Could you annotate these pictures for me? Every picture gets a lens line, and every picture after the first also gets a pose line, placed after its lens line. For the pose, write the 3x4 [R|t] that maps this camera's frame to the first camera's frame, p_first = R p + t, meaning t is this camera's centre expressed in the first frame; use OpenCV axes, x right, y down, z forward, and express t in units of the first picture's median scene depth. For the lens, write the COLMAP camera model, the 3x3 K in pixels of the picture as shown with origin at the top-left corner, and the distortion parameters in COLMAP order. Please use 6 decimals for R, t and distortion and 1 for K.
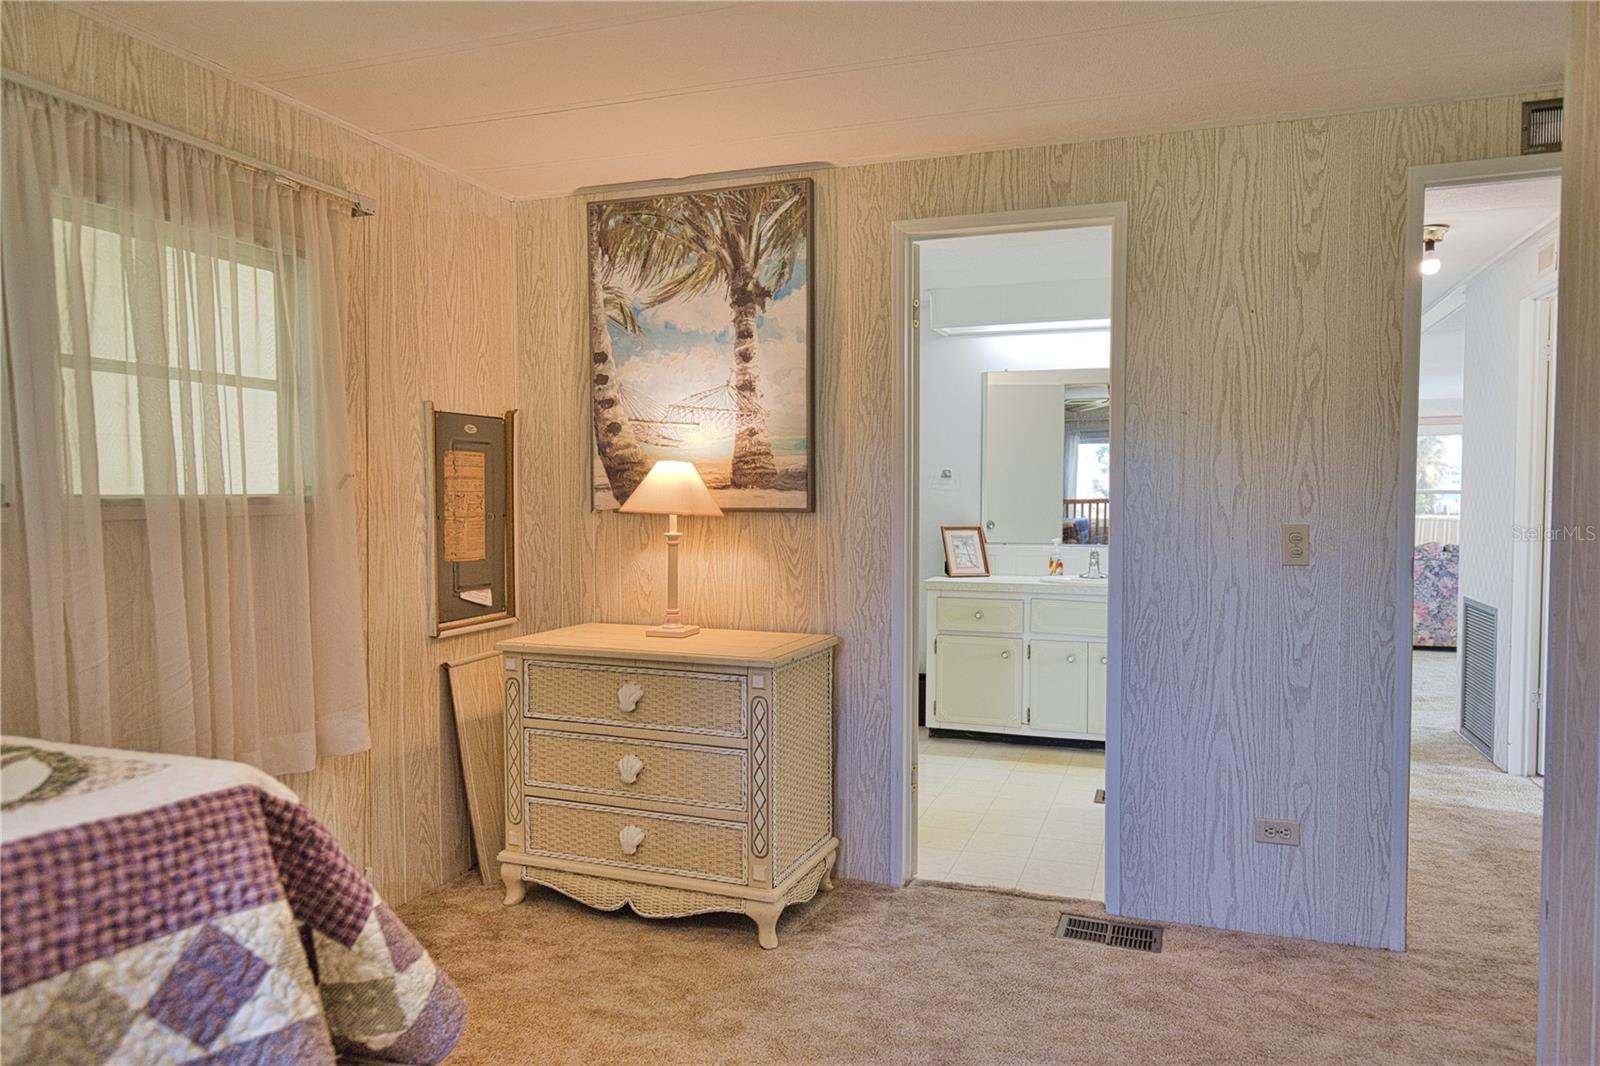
lens RADIAL K [[1063.2, 0, 813.2], [0, 1063.2, 538.6], [0, 0, 1]] dist [0.005565, -0.000280]
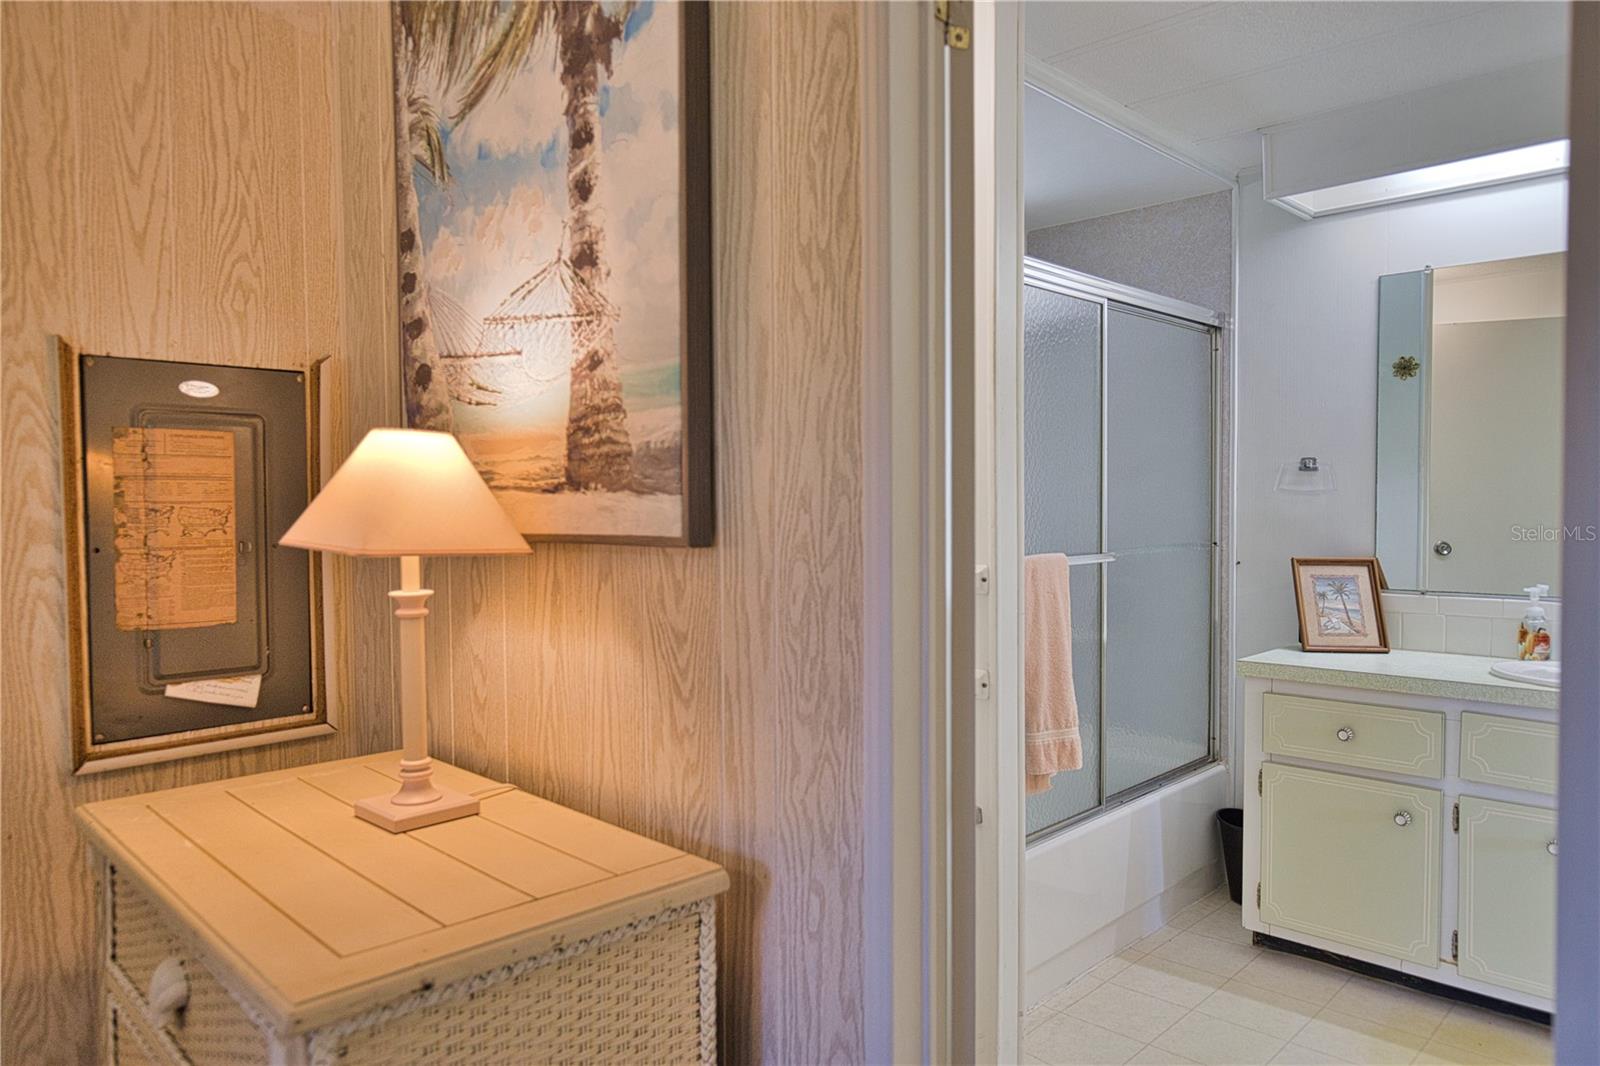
lens RADIAL K [[1063.2, 0, 813.2], [0, 1063.2, 538.6], [0, 0, 1]] dist [0.005565, -0.000280]
pose [[0.910432, 0.007368, -0.413592, 0.202701], [-0.011130, 0.999916, -0.006686, -0.025314], [0.413508, 0.010690, 0.910438, 0.638793]]
